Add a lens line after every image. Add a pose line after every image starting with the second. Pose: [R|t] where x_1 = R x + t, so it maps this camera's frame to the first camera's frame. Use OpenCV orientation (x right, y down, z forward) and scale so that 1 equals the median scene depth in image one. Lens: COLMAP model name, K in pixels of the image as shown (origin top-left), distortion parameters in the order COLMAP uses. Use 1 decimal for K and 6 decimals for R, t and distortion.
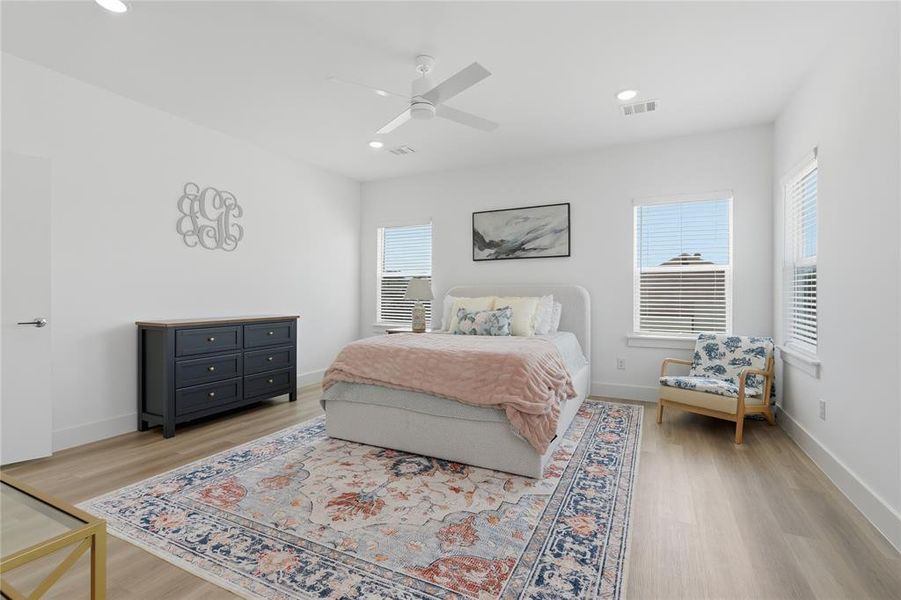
lens RADIAL K [[418.4, 0, 452.5], [0, 418.4, 298.7], [0, 0, 1]] dist [-0.002996, -0.000290]
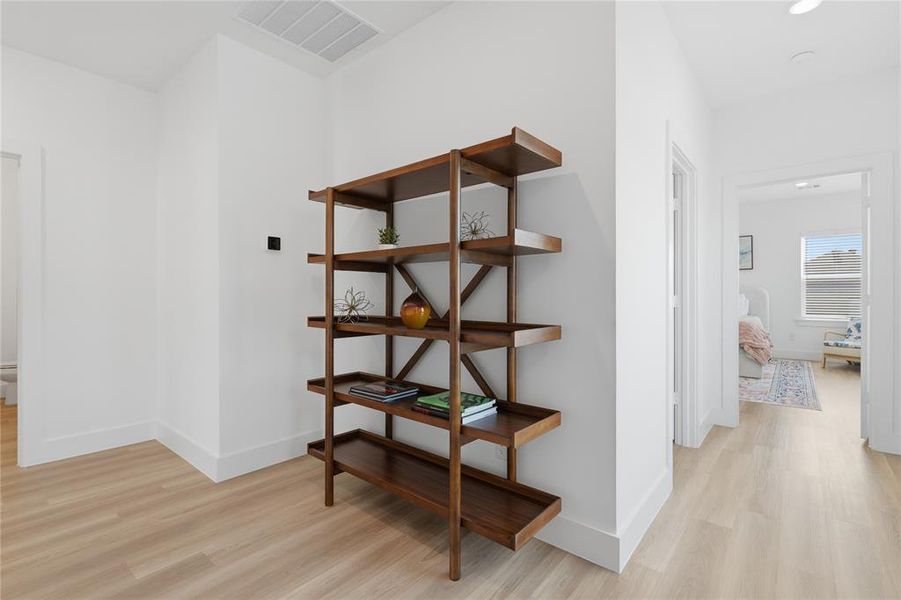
lens RADIAL K [[418.4, 0, 446.6], [0, 418.4, 295.8], [0, 0, 1]] dist [-0.002996, -0.000290]
pose [[0.971191, -0.004263, -0.238264, -0.550467], [0.002350, 0.999963, -0.008314, 0.011675], [0.238290, 0.007514, 0.971165, -0.951885]]
